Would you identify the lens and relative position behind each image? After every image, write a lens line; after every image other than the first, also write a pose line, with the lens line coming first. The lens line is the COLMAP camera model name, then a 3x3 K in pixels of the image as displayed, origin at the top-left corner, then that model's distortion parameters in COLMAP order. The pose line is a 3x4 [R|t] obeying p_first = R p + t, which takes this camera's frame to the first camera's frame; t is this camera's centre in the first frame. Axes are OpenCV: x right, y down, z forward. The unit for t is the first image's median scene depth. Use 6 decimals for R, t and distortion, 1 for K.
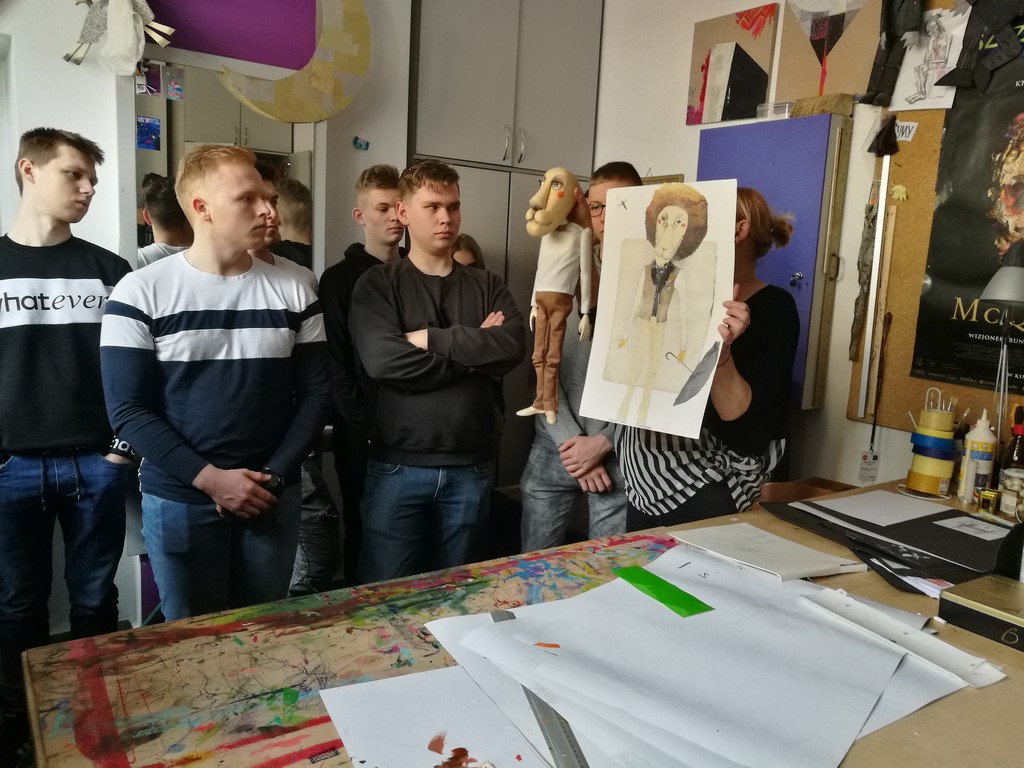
lens RADIAL K [[830.0, 0, 512.0], [0, 830.0, 384.0], [0, 0, 1]] dist [0.020035, 0.005979]
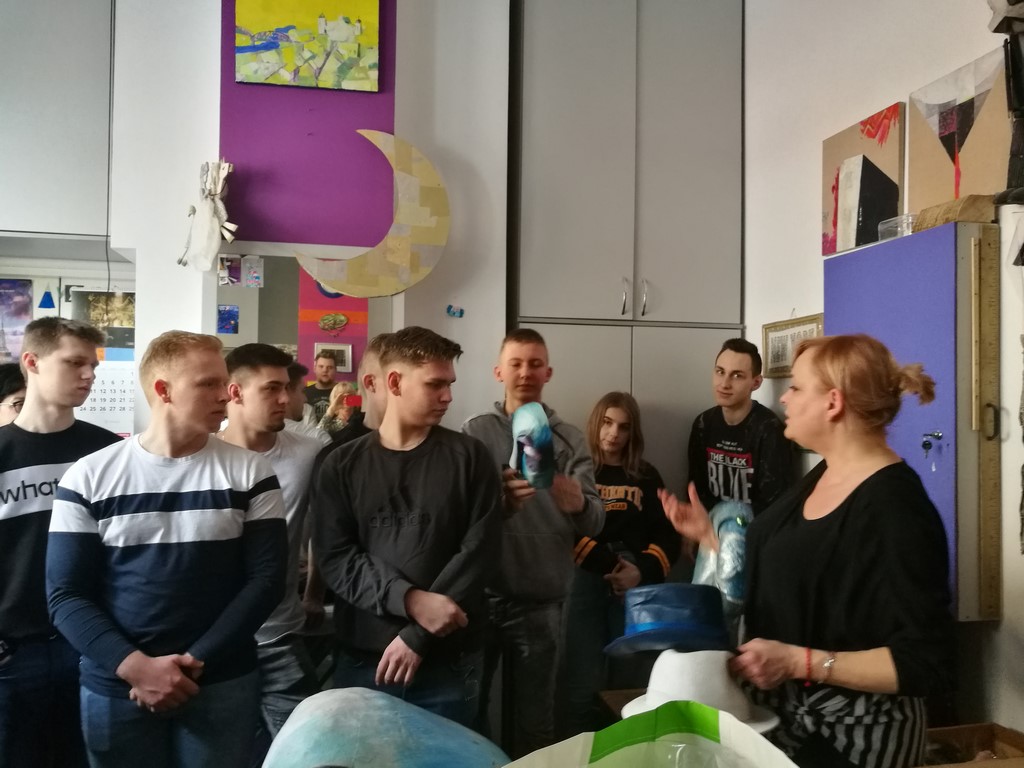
lens RADIAL K [[830.0, 0, 512.0], [0, 830.0, 384.0], [0, 0, 1]] dist [0.020035, 0.005979]
pose [[0.920605, -0.049450, -0.387352, 0.289459], [-0.023521, 0.983127, -0.181408, -0.031296], [0.389787, 0.176116, 0.903908, 0.176785]]
